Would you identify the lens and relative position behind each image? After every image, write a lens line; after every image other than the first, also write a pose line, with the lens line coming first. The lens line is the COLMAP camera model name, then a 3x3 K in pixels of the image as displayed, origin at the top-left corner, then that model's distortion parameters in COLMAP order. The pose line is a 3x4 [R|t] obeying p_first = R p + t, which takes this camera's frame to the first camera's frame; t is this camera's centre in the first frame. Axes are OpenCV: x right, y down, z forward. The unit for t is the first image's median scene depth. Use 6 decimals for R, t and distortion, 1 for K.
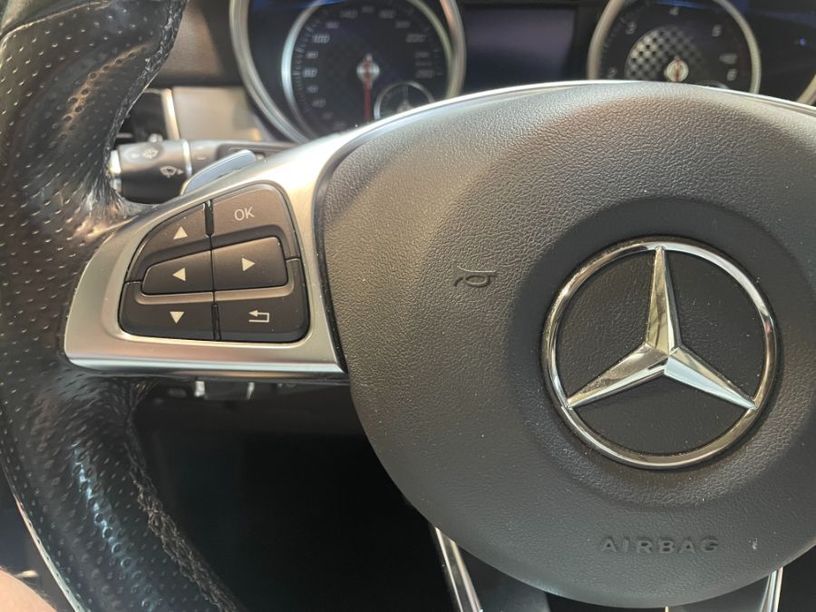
lens RADIAL K [[616.6, 0, 395.1], [0, 616.6, 272.0], [0, 0, 1]] dist [0.094937, -0.126980]
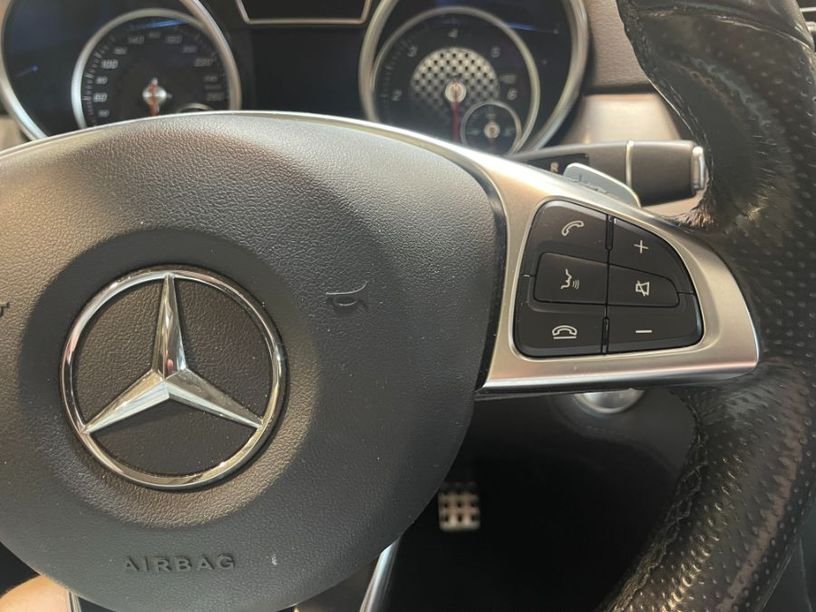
lens RADIAL K [[616.6, 0, 413.5], [0, 616.6, 273.7], [0, 0, 1]] dist [0.094937, -0.126980]
pose [[0.999747, -0.021818, 0.005546, 0.364589], [0.021892, 0.999667, -0.013676, -0.008643], [-0.005245, 0.013794, 0.999891, -0.019002]]
